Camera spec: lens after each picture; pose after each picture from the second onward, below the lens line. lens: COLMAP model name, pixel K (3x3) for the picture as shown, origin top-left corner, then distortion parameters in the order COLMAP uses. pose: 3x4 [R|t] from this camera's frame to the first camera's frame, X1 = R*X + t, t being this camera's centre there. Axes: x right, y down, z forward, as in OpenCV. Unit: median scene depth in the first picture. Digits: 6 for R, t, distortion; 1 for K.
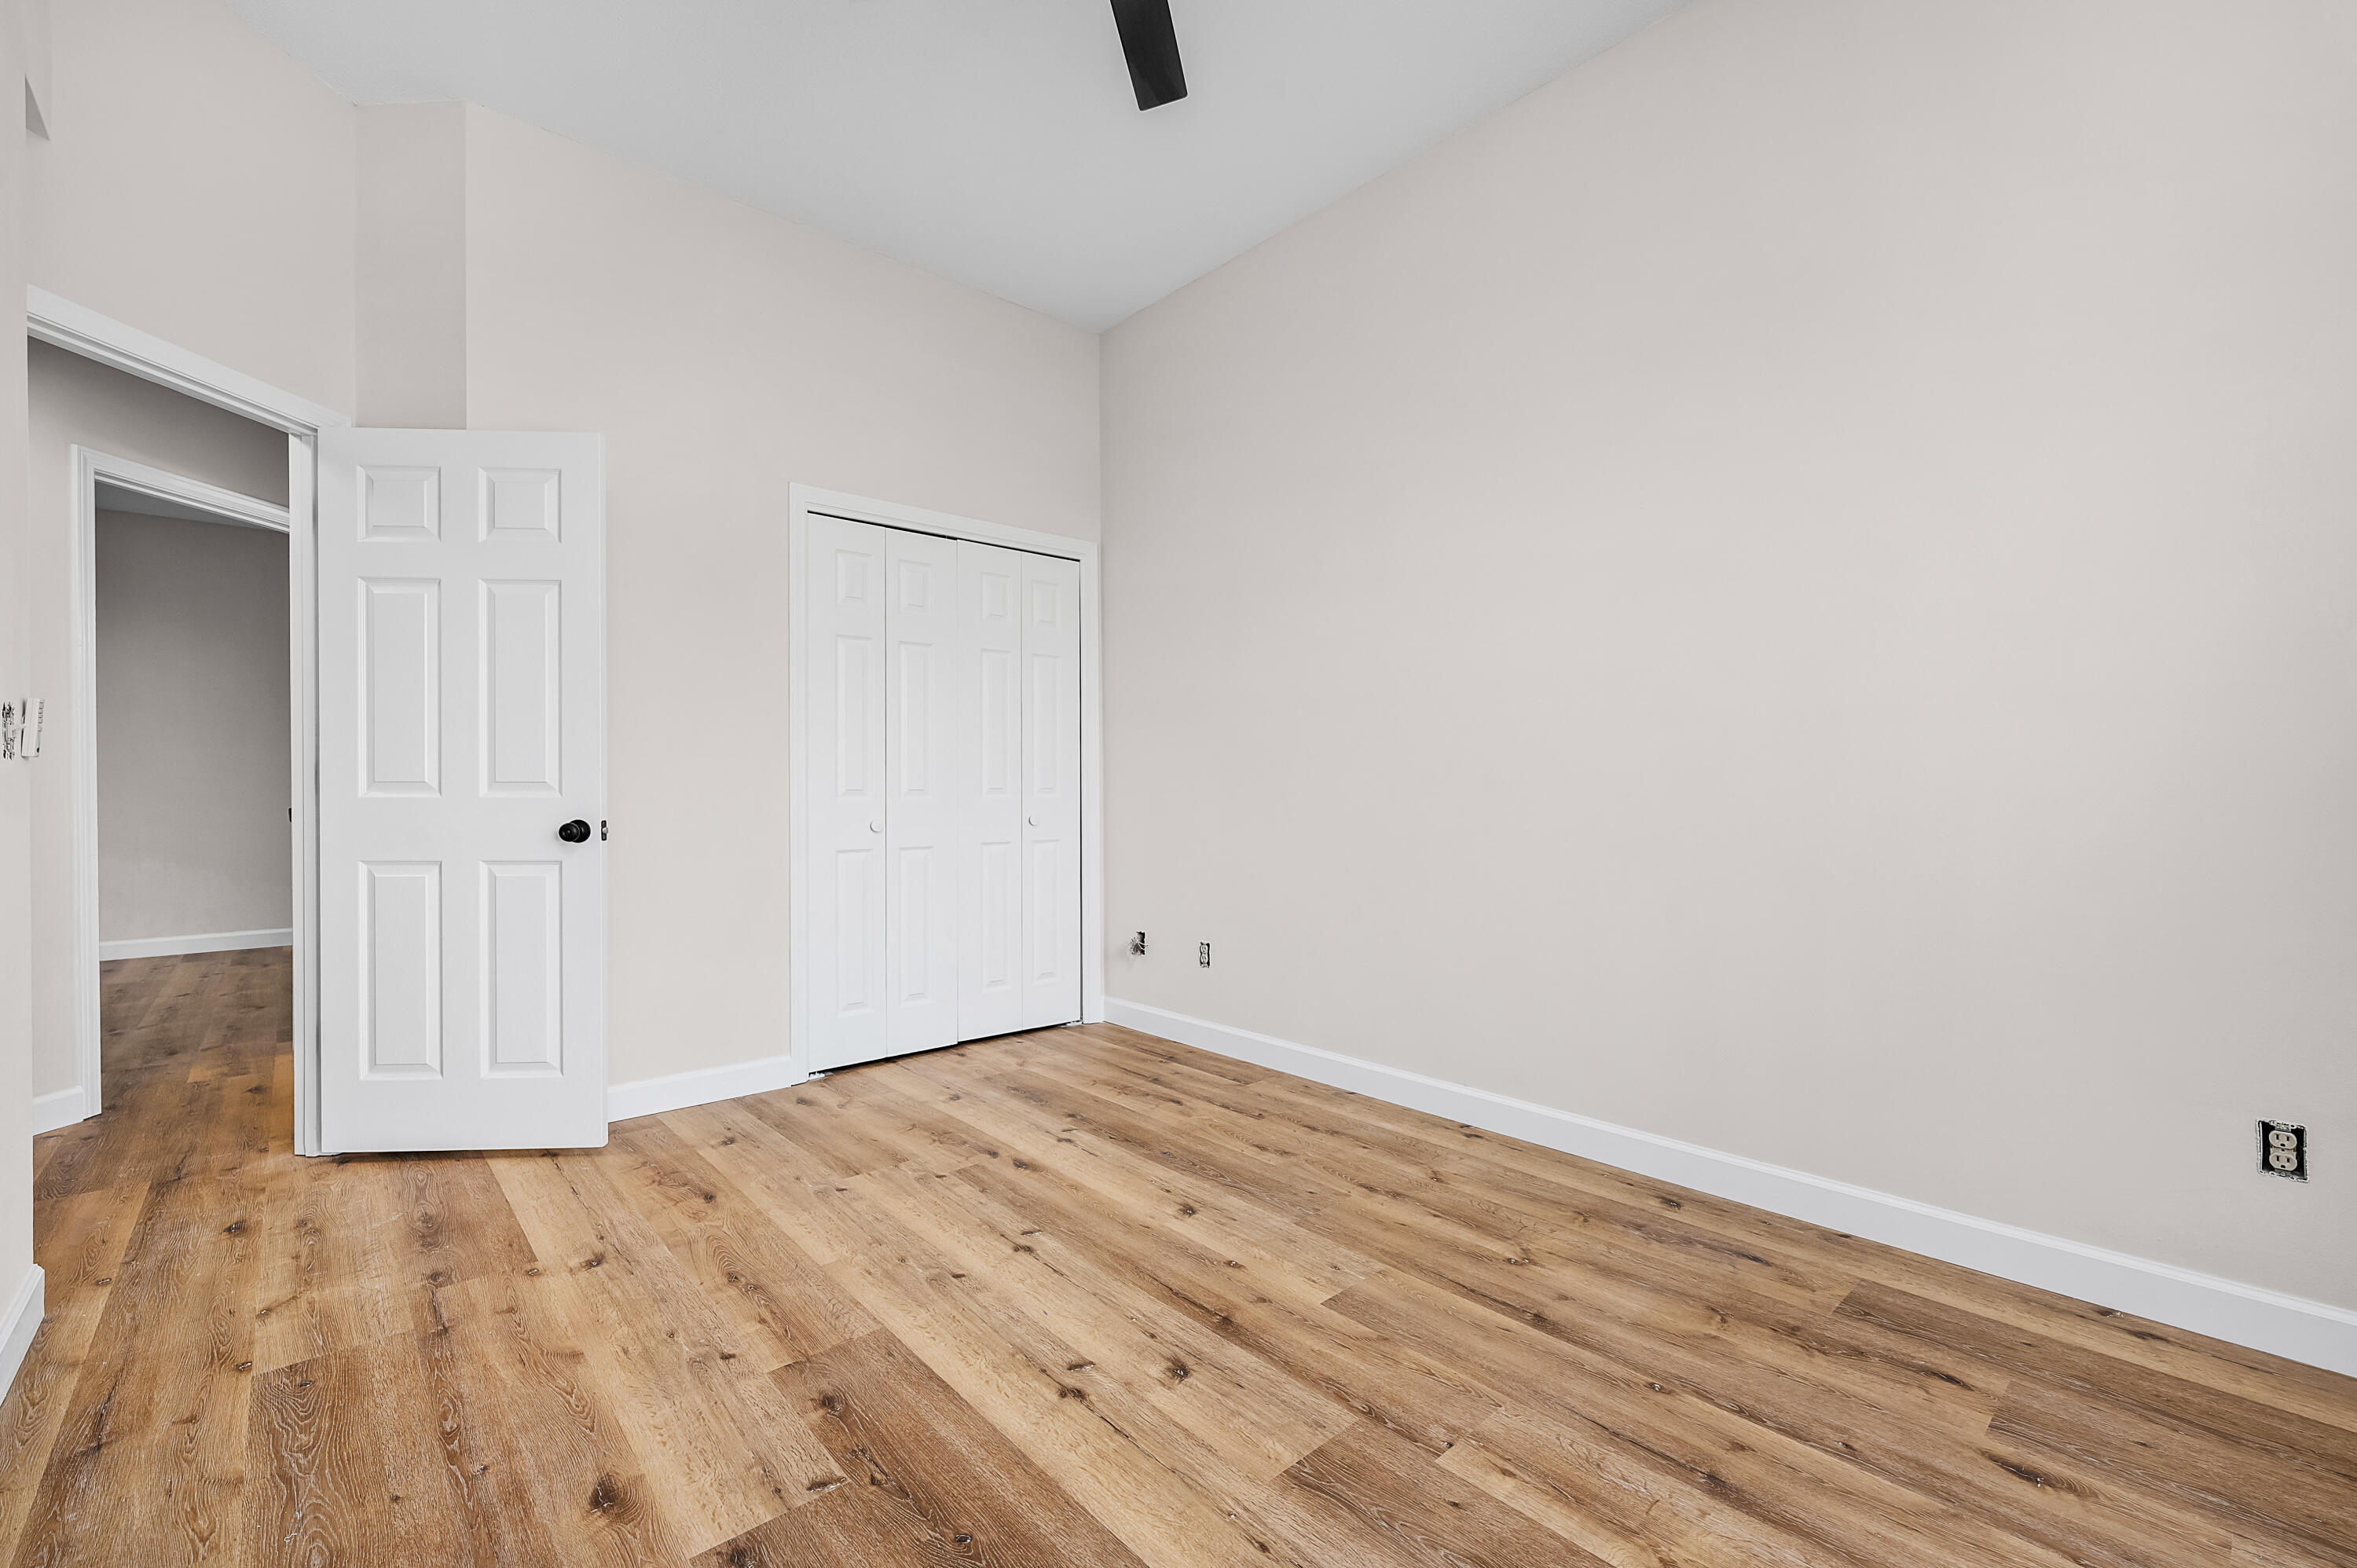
lens RADIAL K [[1002.3, 0, 1185.1], [0, 1002.3, 803.9], [0, 0, 1]] dist [0.000314, -0.000018]
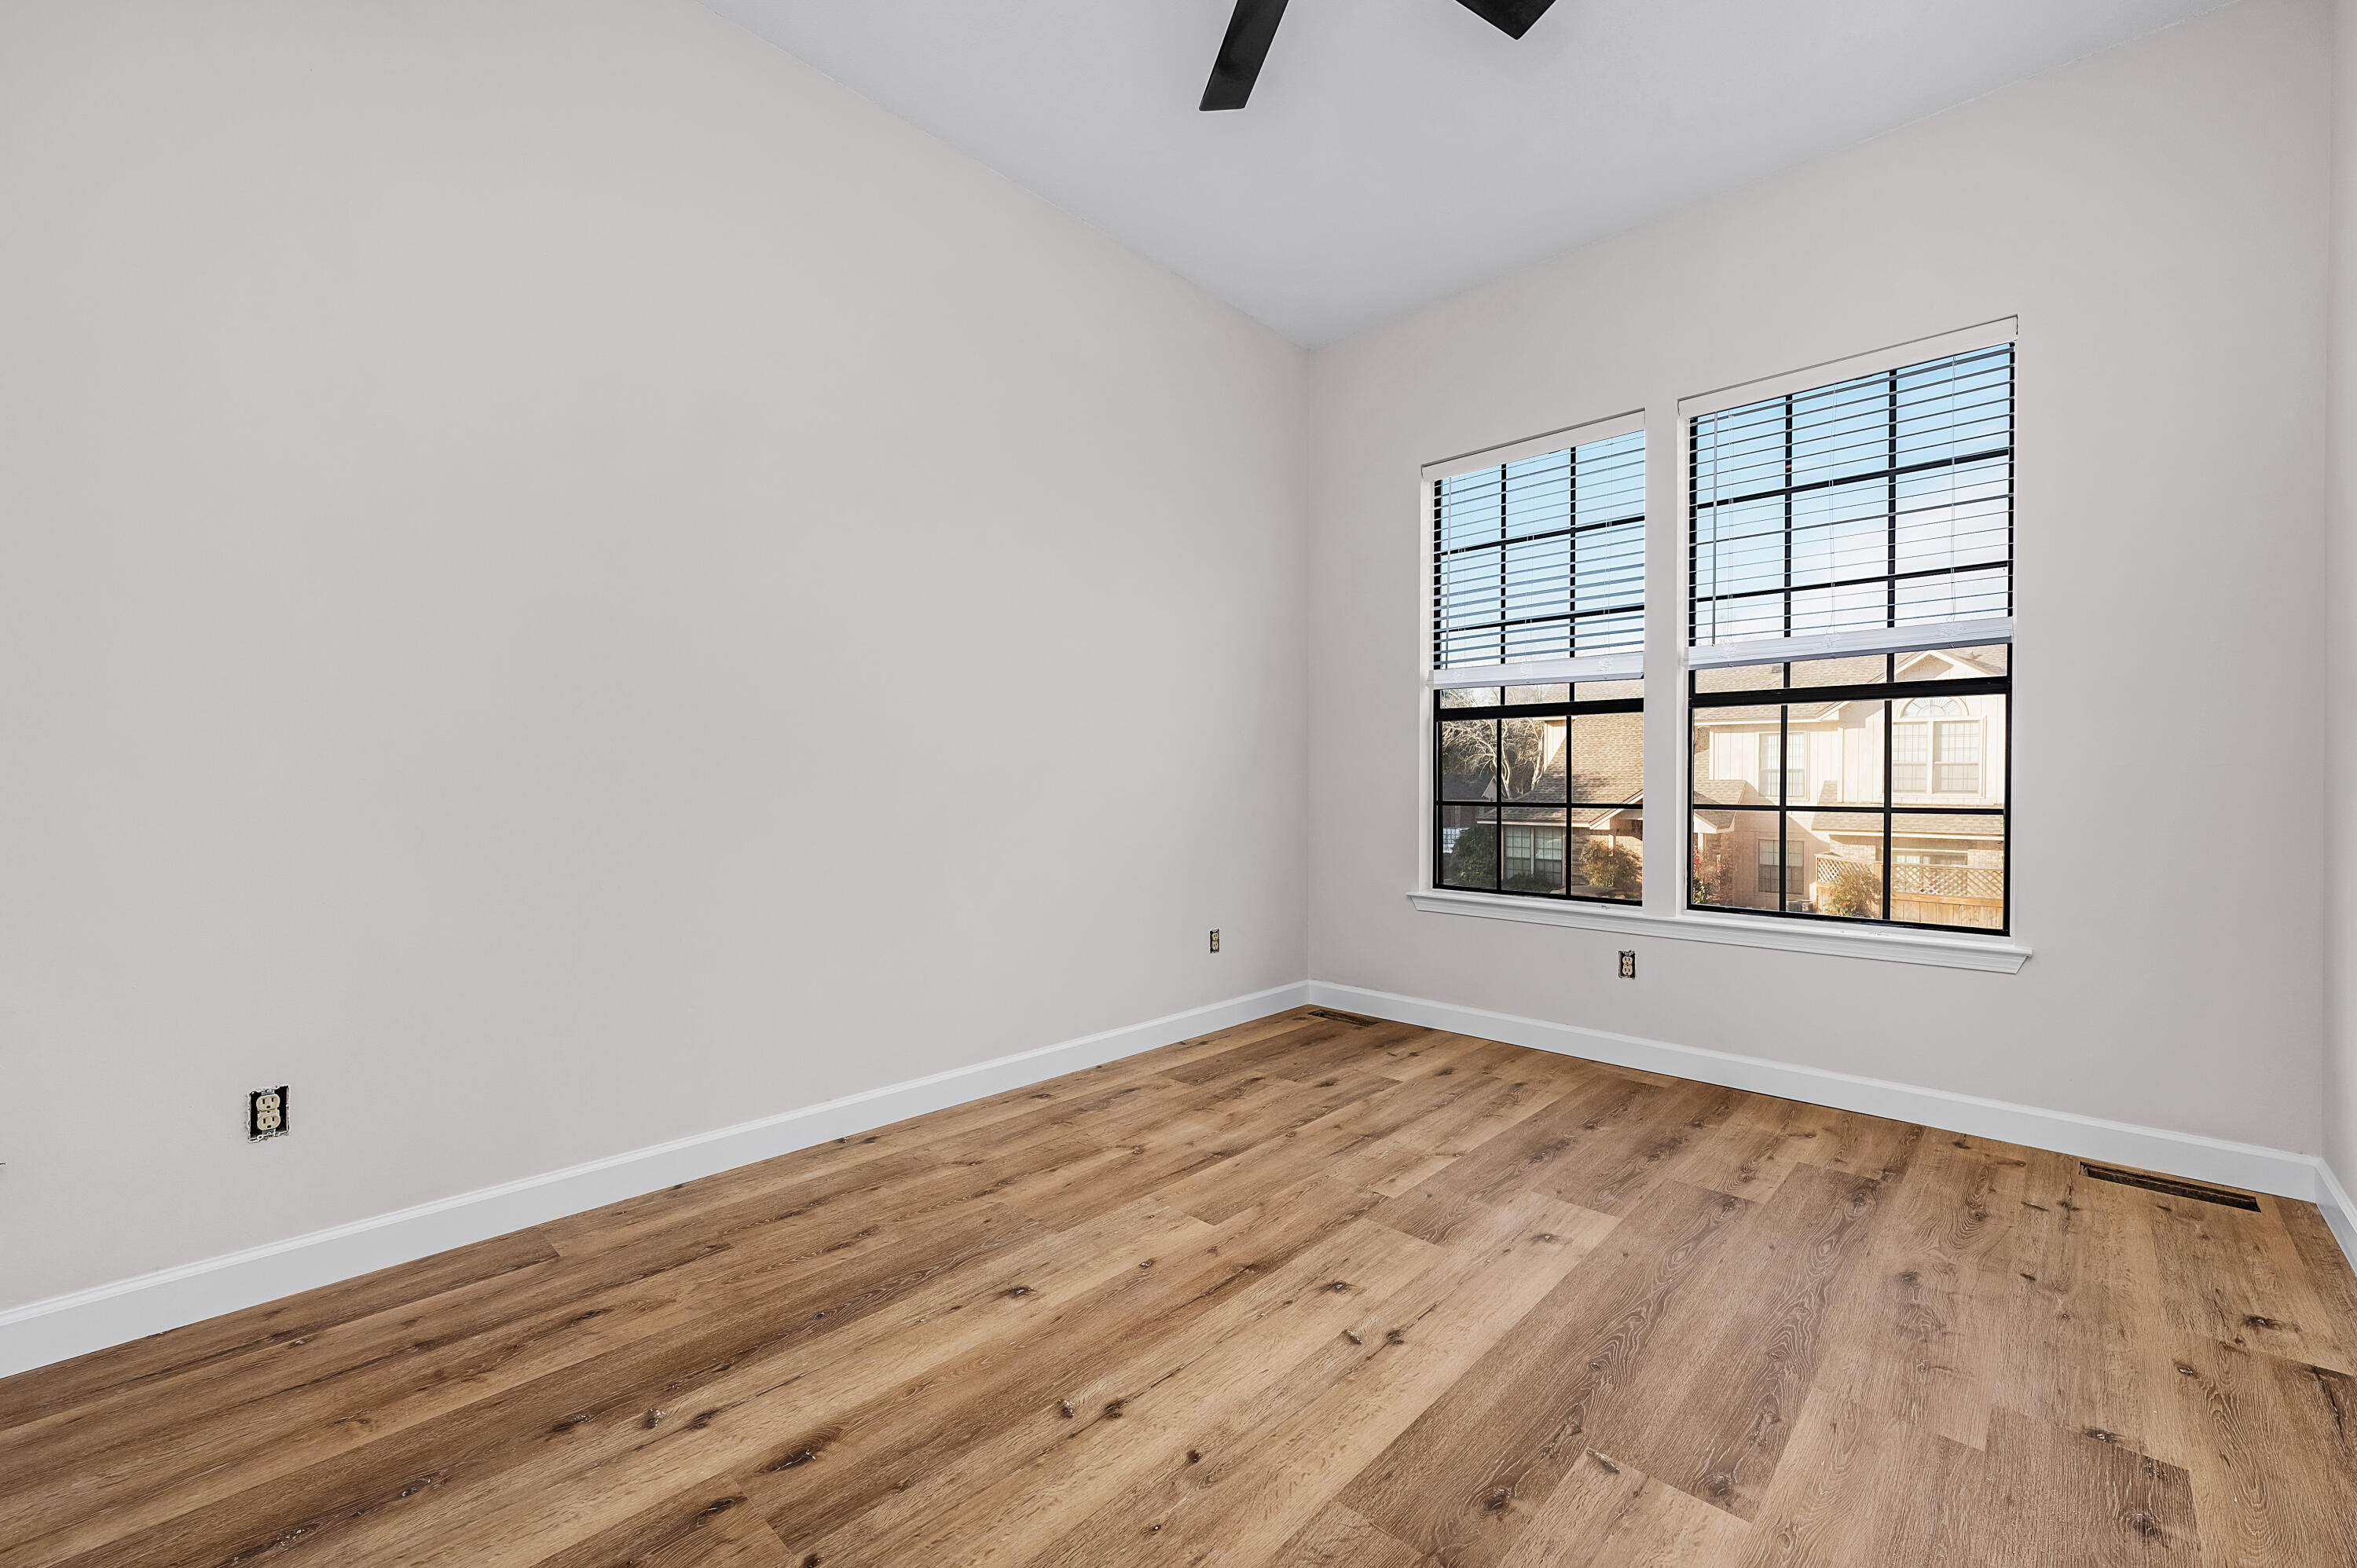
lens RADIAL K [[946.3, 0, 1189.2], [0, 946.3, 791.4], [0, 0, 1]] dist [-0.000821, -0.000053]
pose [[-0.088814, -0.006568, 0.996027, -0.965875], [0.014315, 0.999867, 0.007870, -0.016256], [-0.995945, 0.014957, -0.088708, 1.130033]]
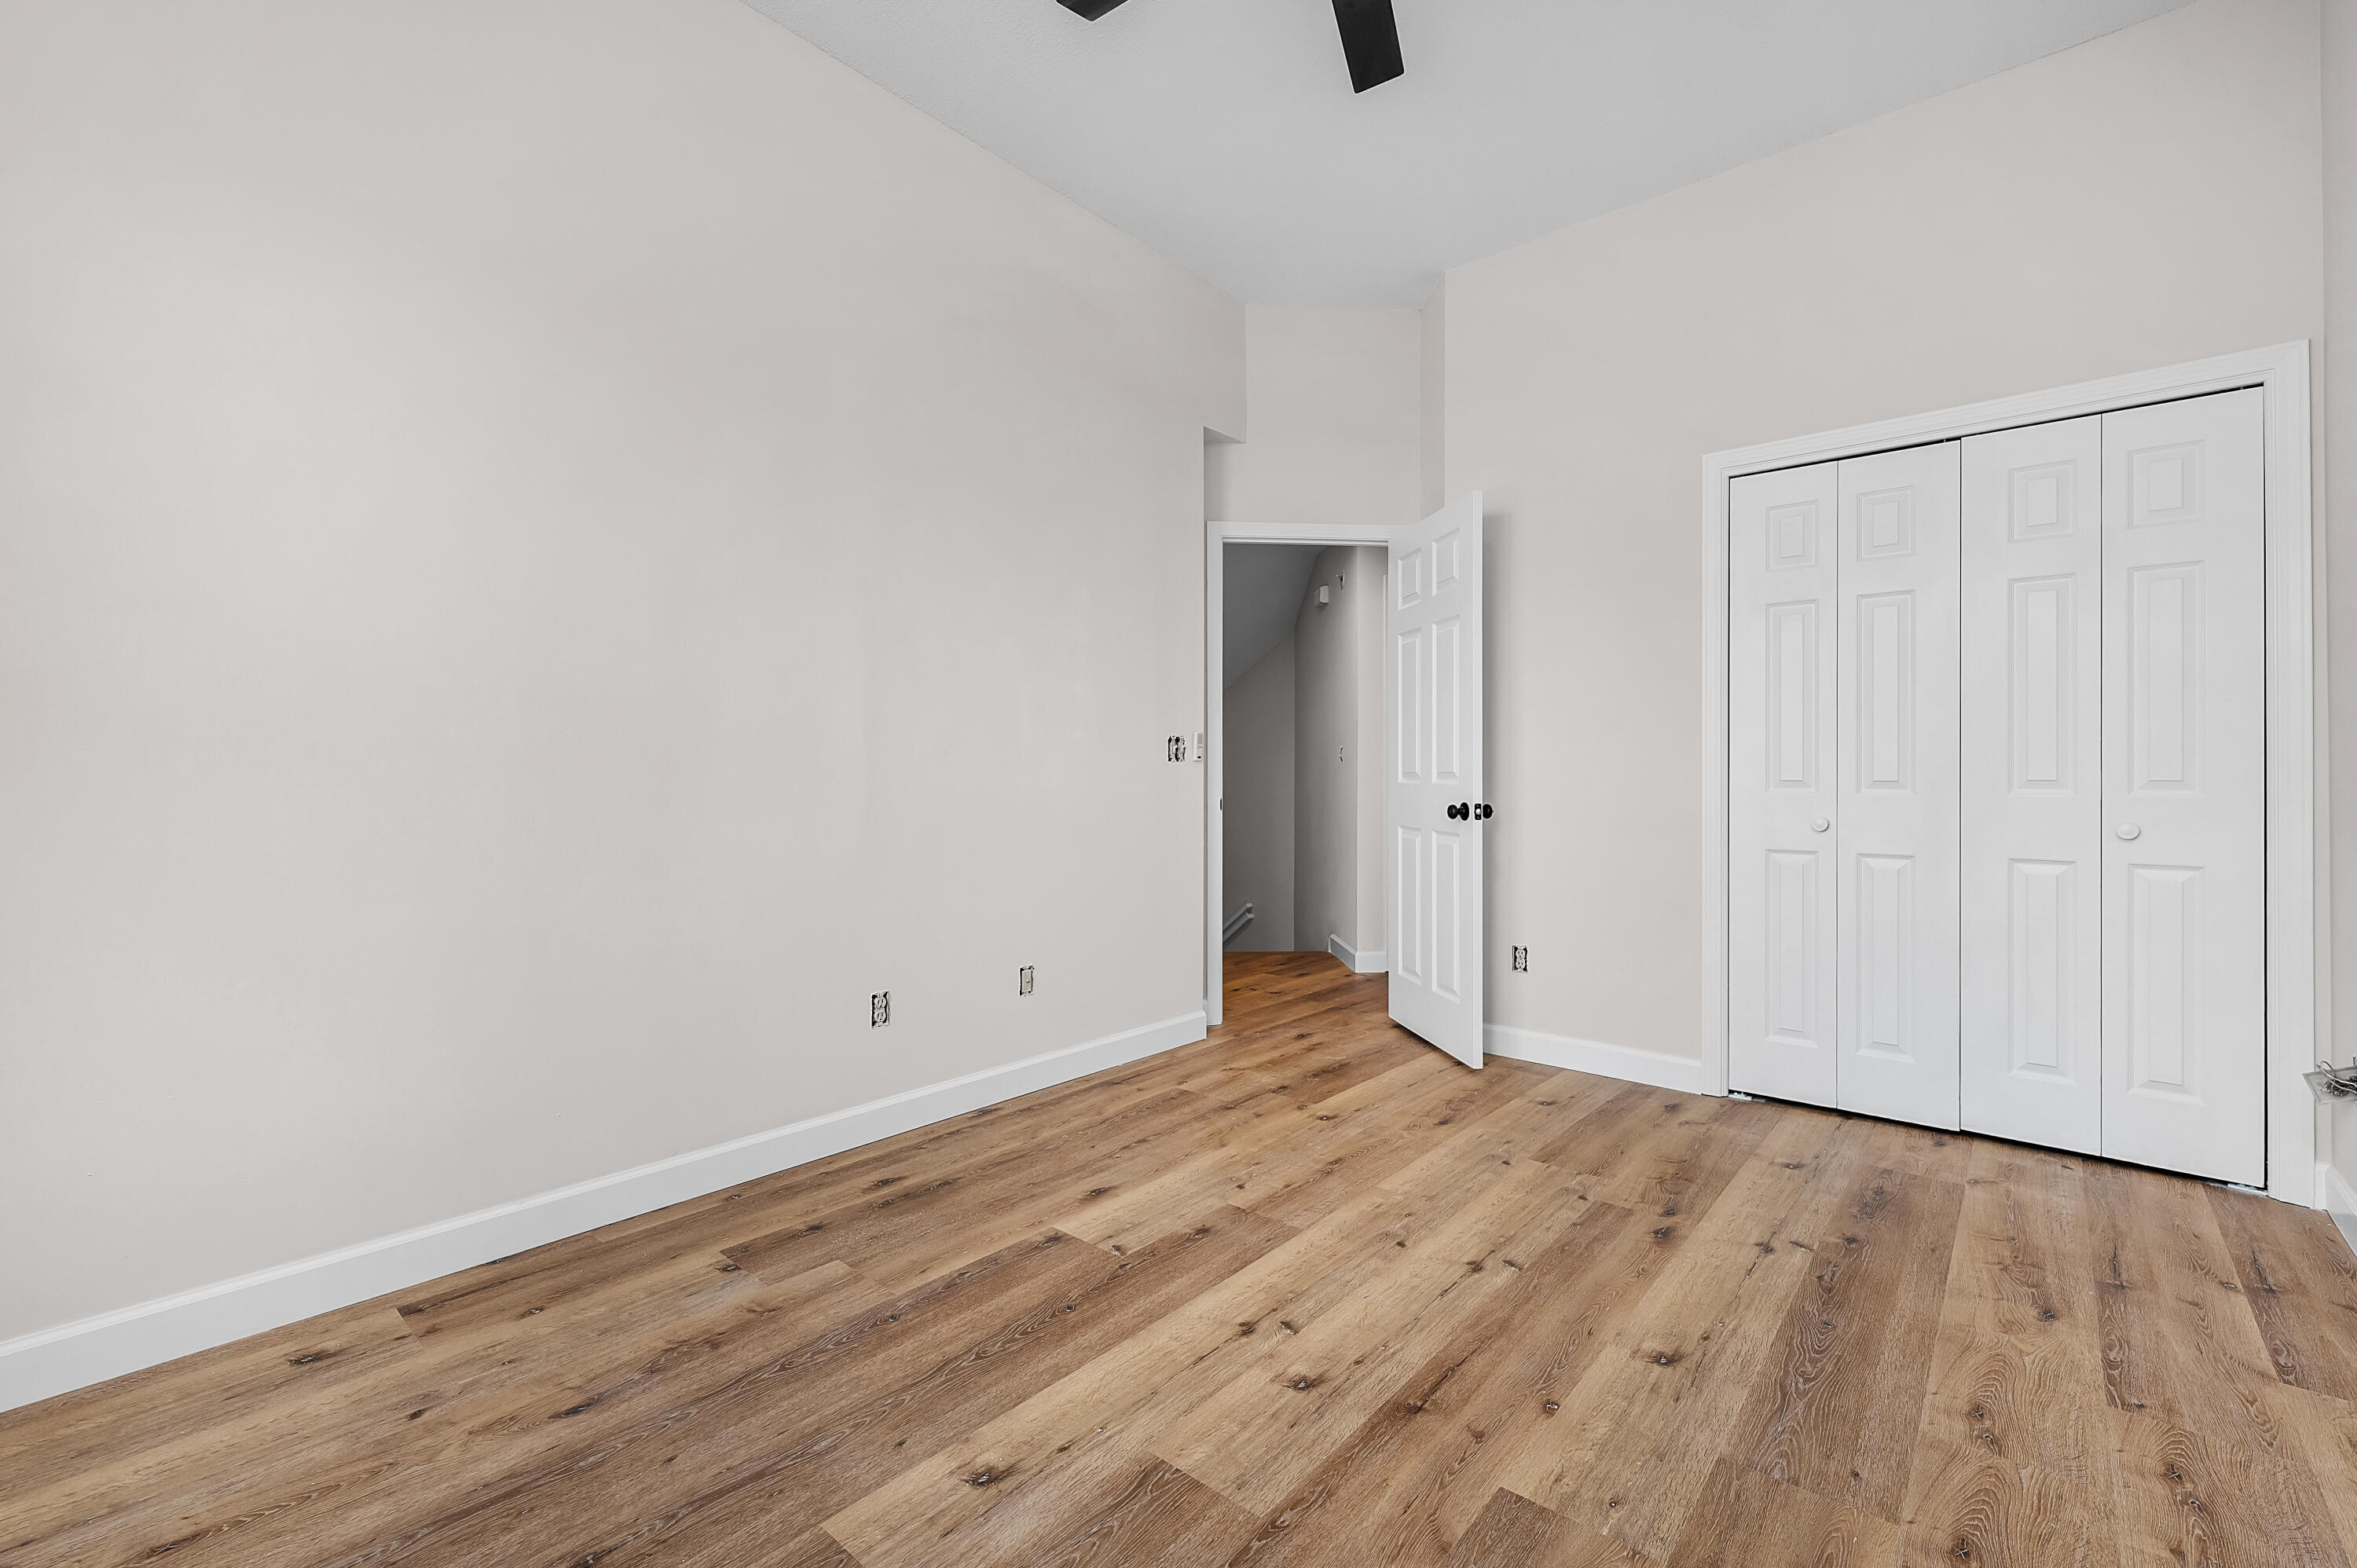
lens RADIAL K [[998.9, 0, 1169.7], [0, 998.9, 776.8], [0, 0, 1]] dist [-0.000836, 0.000103]
pose [[0.117914, 0.004210, -0.993015, 0.837962], [-0.018913, 0.999819, 0.001993, -0.018130], [0.992844, 0.018546, 0.117972, 0.670116]]
